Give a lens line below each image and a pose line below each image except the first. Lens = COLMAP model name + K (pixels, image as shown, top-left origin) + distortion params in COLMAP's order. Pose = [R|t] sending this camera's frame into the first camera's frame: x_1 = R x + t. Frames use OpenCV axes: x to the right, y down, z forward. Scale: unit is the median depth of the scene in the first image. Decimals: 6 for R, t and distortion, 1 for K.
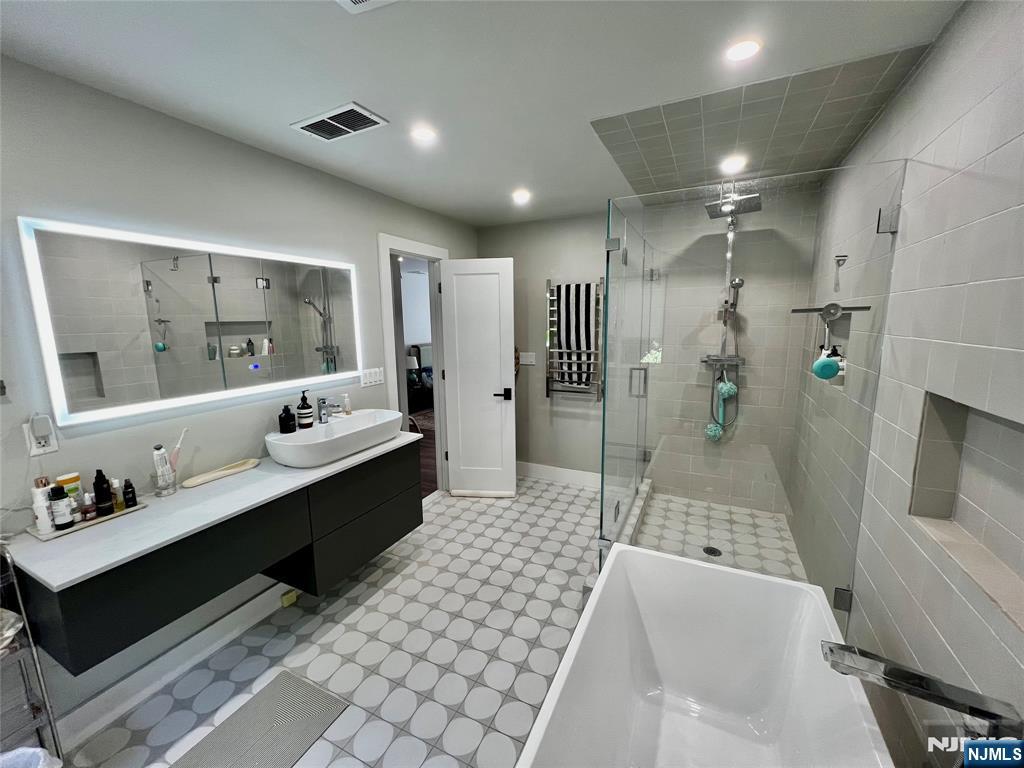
lens RADIAL K [[408.4, 0, 511.3], [0, 408.4, 384.9], [0, 0, 1]] dist [0.001015, -0.000016]
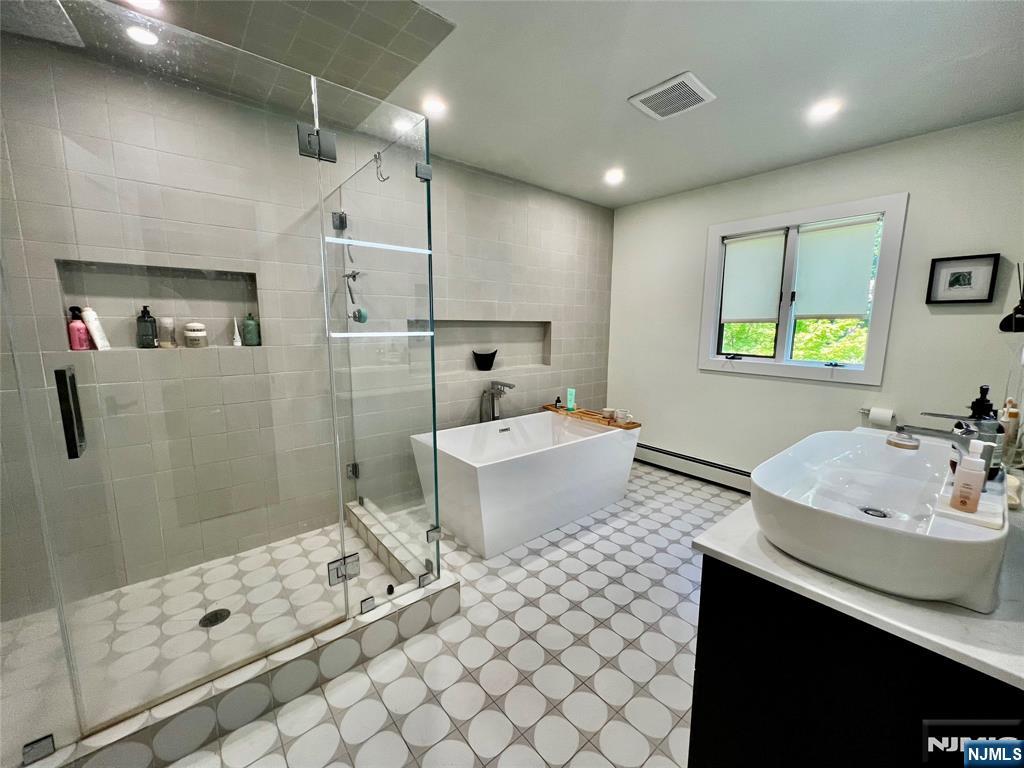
lens RADIAL K [[408.4, 0, 511.3], [0, 408.4, 384.9], [0, 0, 1]] dist [0.001015, -0.000016]
pose [[-0.913130, -0.051325, 0.404425, -0.218443], [0.071909, 0.956210, 0.283711, -0.120914], [-0.401277, 0.288146, -0.869453, 1.391345]]
